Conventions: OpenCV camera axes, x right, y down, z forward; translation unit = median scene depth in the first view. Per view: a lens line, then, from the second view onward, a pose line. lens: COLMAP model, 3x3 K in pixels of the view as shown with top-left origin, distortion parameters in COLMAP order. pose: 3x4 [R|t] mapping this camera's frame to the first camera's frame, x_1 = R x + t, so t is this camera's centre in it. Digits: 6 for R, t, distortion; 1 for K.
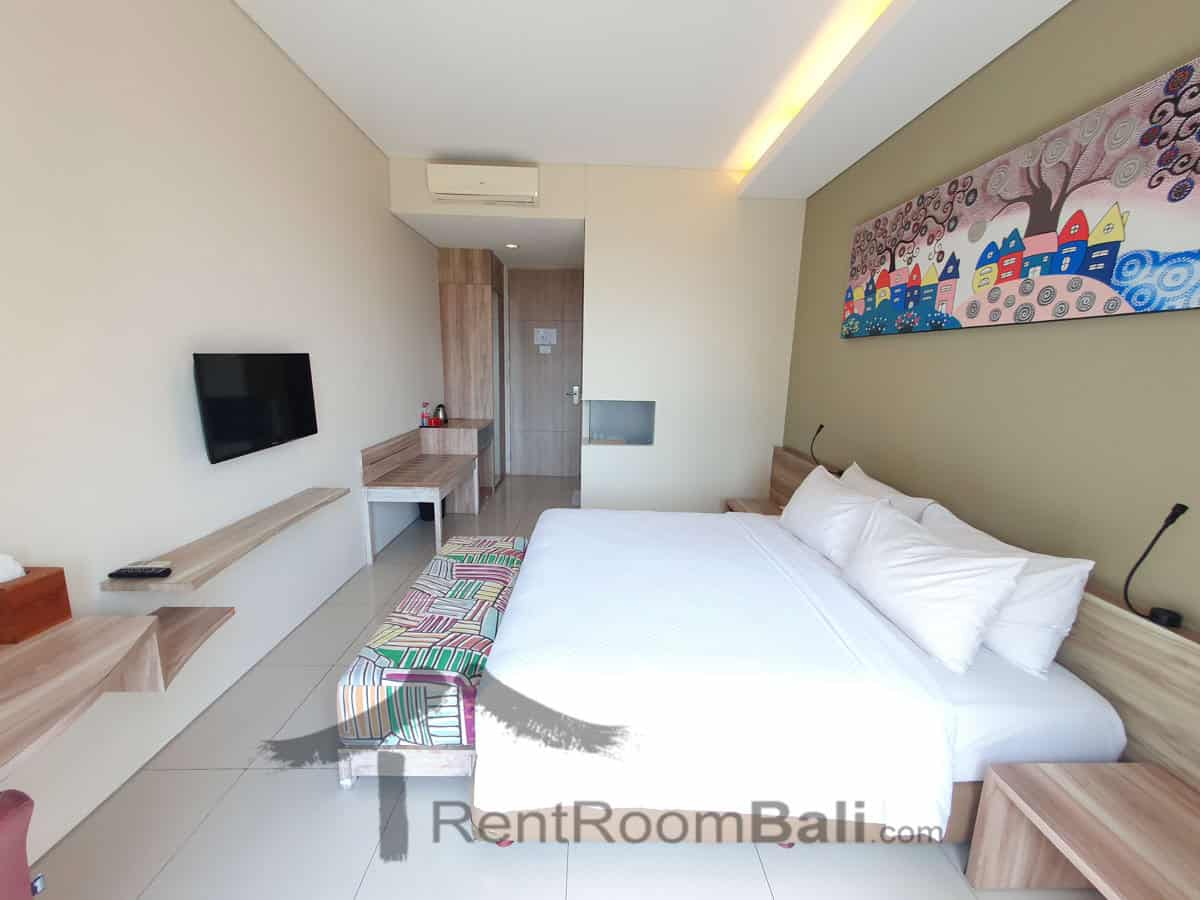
lens RADIAL K [[481.2, 0, 606.3], [0, 481.2, 449.3], [0, 0, 1]] dist [0.011909, 0.000156]
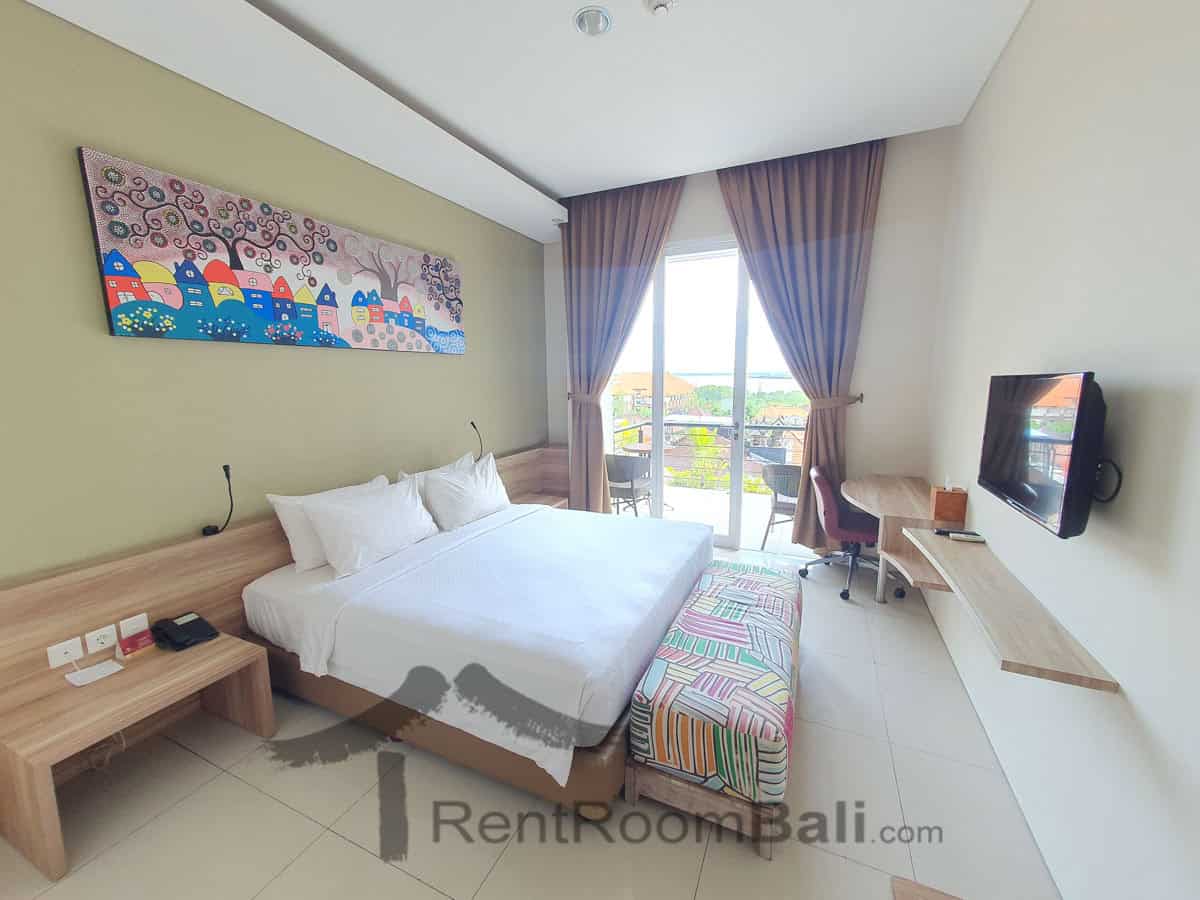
lens RADIAL K [[481.2, 0, 597.8], [0, 481.2, 450.5], [0, 0, 1]] dist [0.011909, 0.000156]
pose [[-0.891905, -0.080660, 0.444971, -0.448511], [0.074927, 0.944007, 0.321304, -0.339902], [-0.445973, 0.319913, -0.835921, 1.785794]]
